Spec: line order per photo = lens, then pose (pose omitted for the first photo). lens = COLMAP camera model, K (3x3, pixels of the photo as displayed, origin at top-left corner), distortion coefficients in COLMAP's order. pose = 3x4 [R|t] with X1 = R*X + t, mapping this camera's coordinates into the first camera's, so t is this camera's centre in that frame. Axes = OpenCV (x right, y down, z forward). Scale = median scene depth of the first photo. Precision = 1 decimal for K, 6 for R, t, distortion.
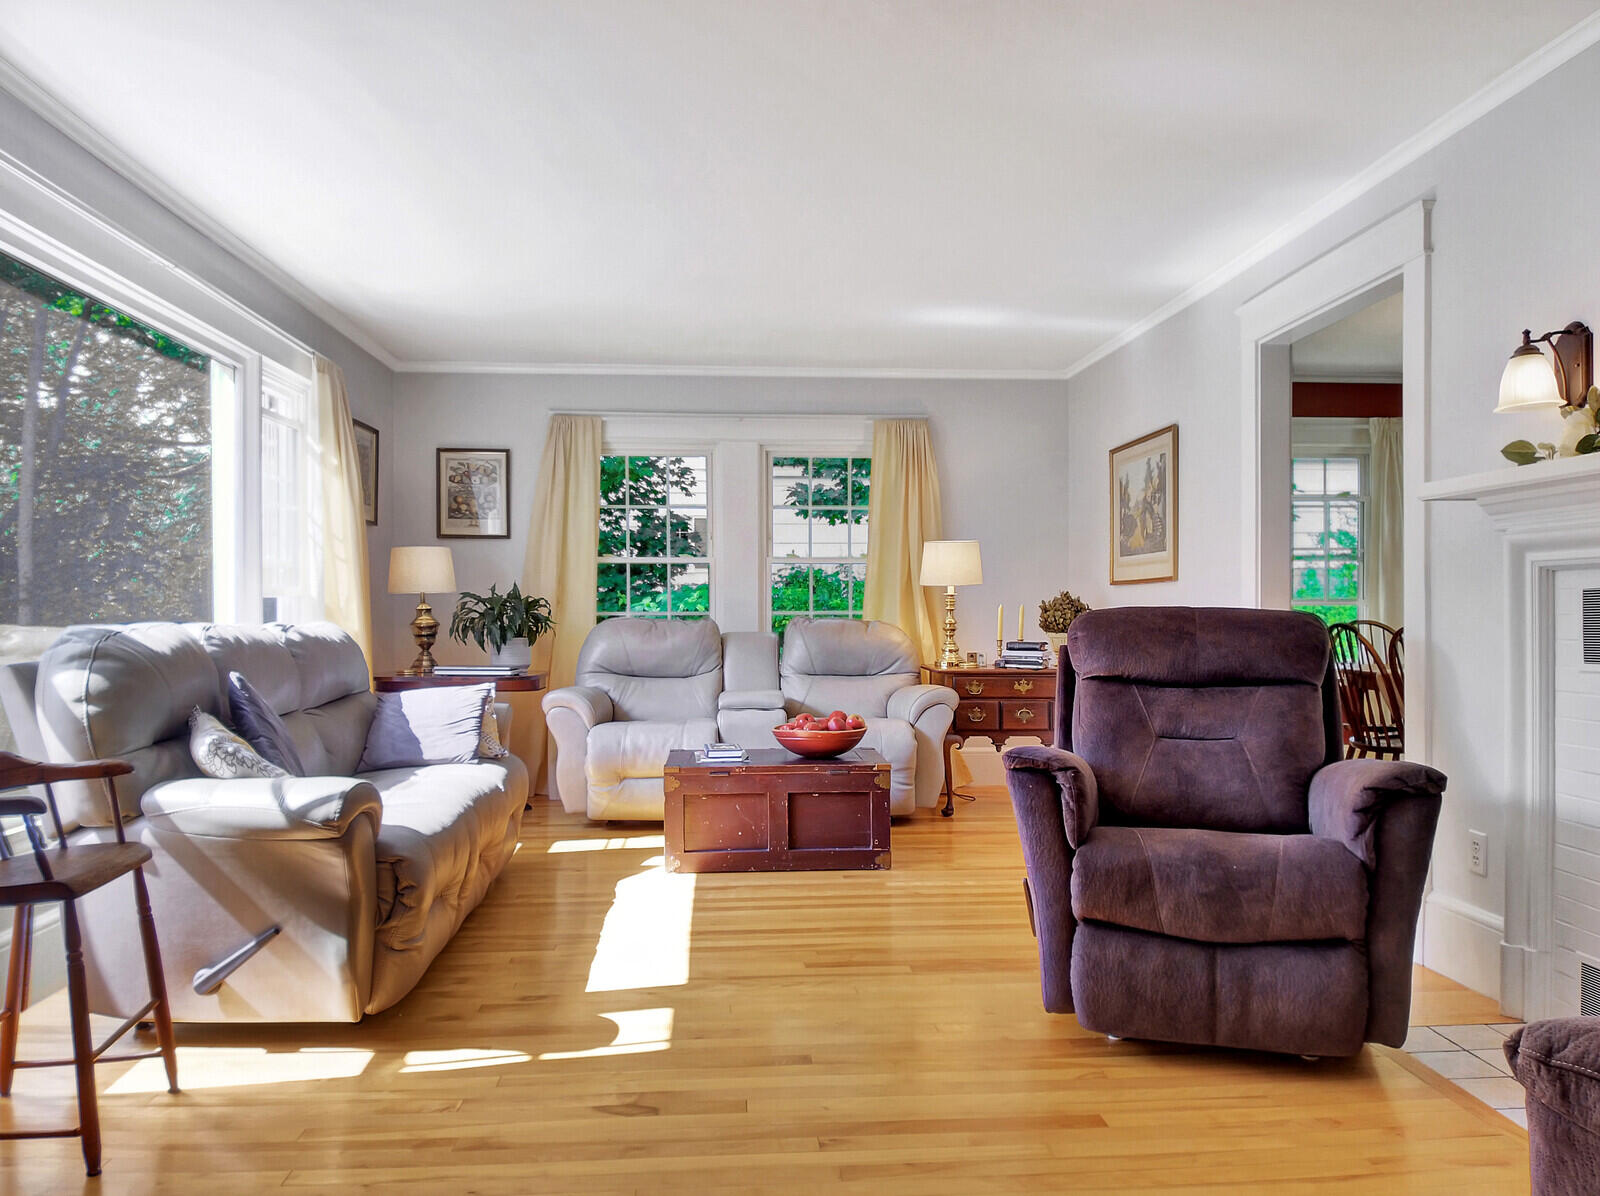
lens RADIAL K [[1032.5, 0, 800.0], [0, 1032.5, 598.0], [0, 0, 1]] dist [-0.005358, -0.001656]
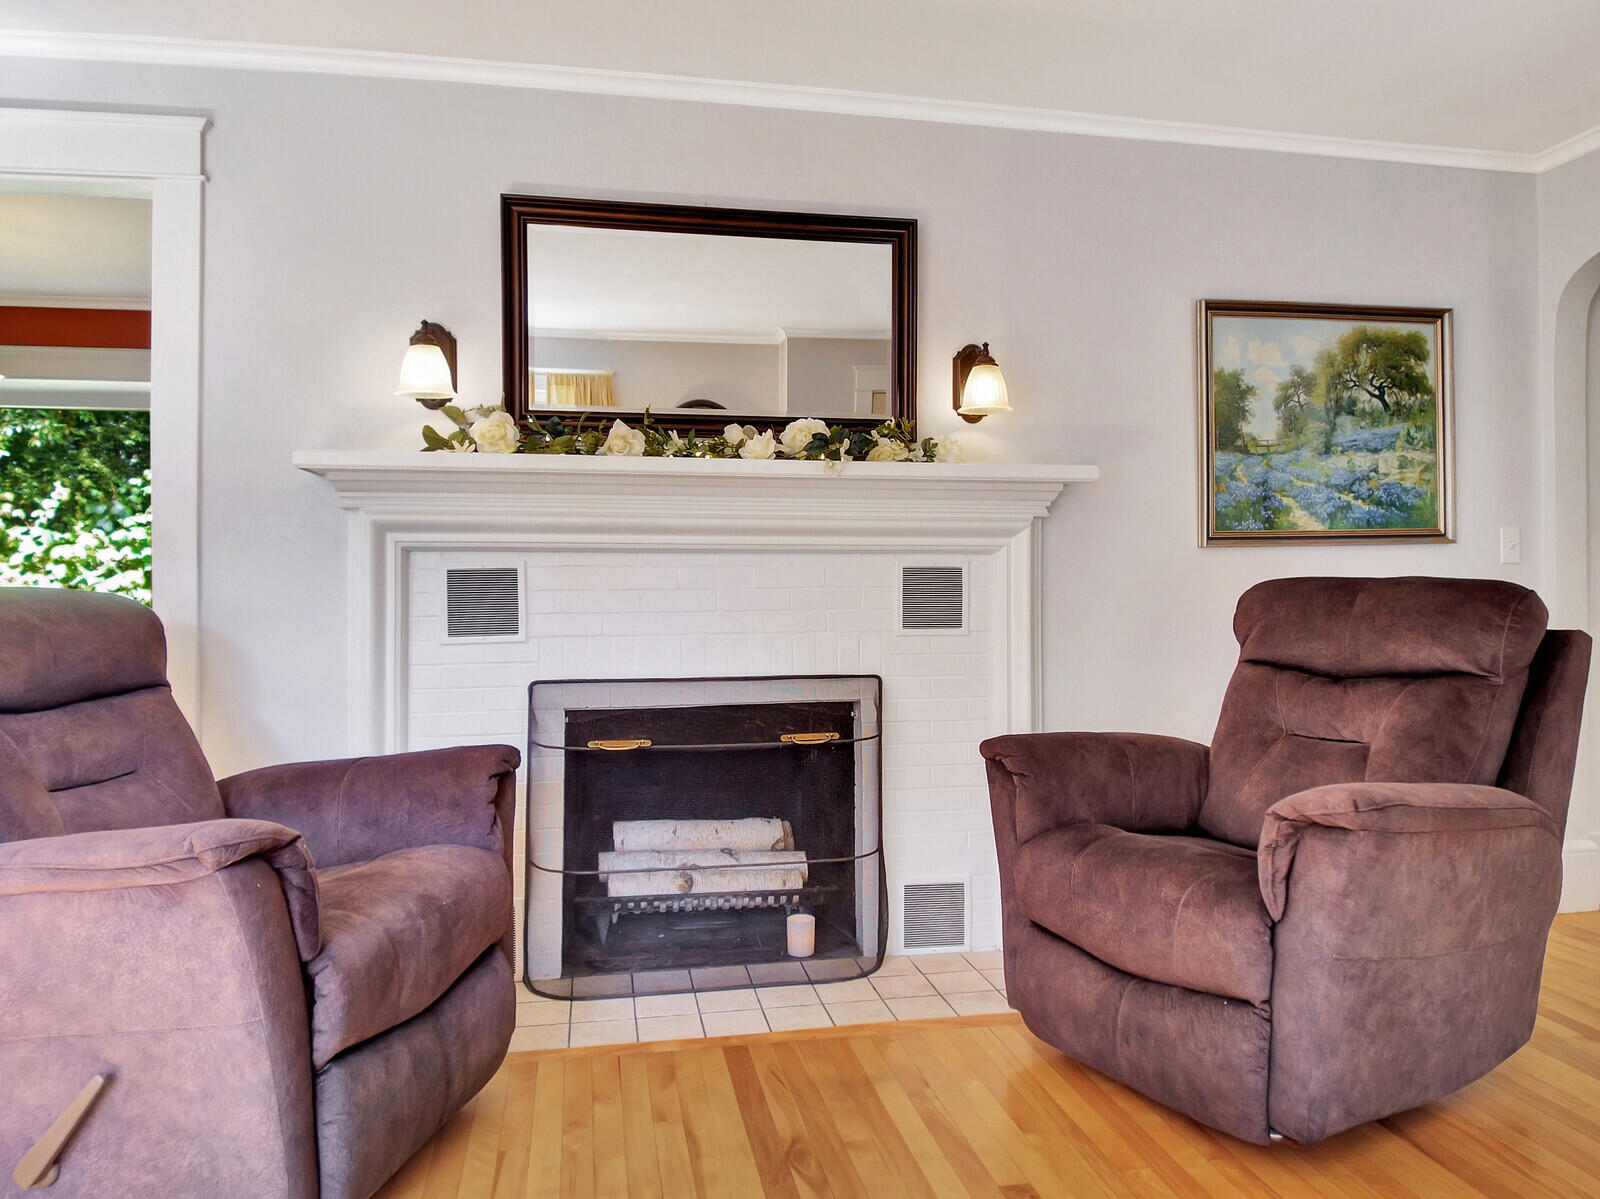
lens RADIAL K [[1091.9, 0, 807.1], [0, 1091.9, 562.8], [0, 0, 1]] dist [0.029413, -0.069608]
pose [[-0.097194, 0.020315, 0.995058, -0.451565], [-0.012792, 0.999684, -0.021659, 0.004212], [-0.995183, -0.014834, -0.096903, 0.759234]]
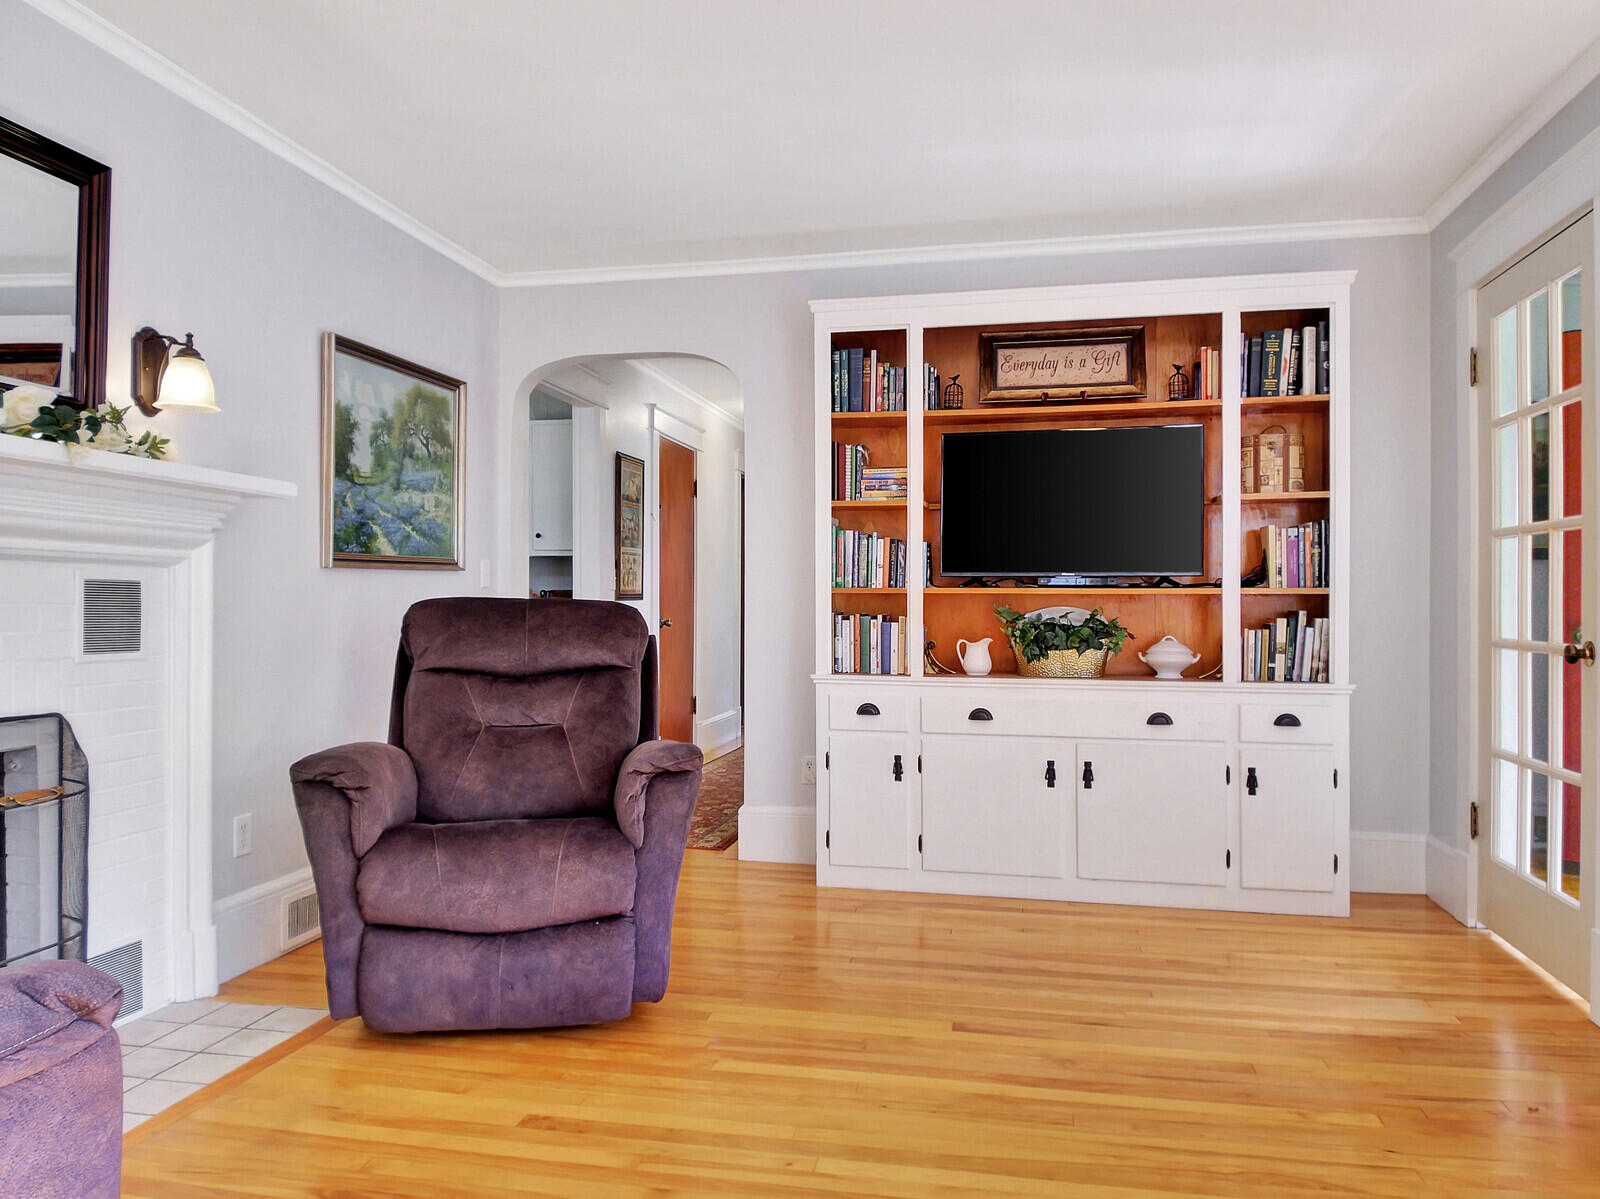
lens RADIAL K [[1103.5, 0, 804.2], [0, 1103.5, 598.4], [0, 0, 1]] dist [0.028099, -0.064818]
pose [[-0.958139, -0.003714, 0.286278, -0.164883], [-0.009977, 0.999742, -0.020424, 0.013384], [-0.286128, -0.022425, -0.957929, 1.348509]]
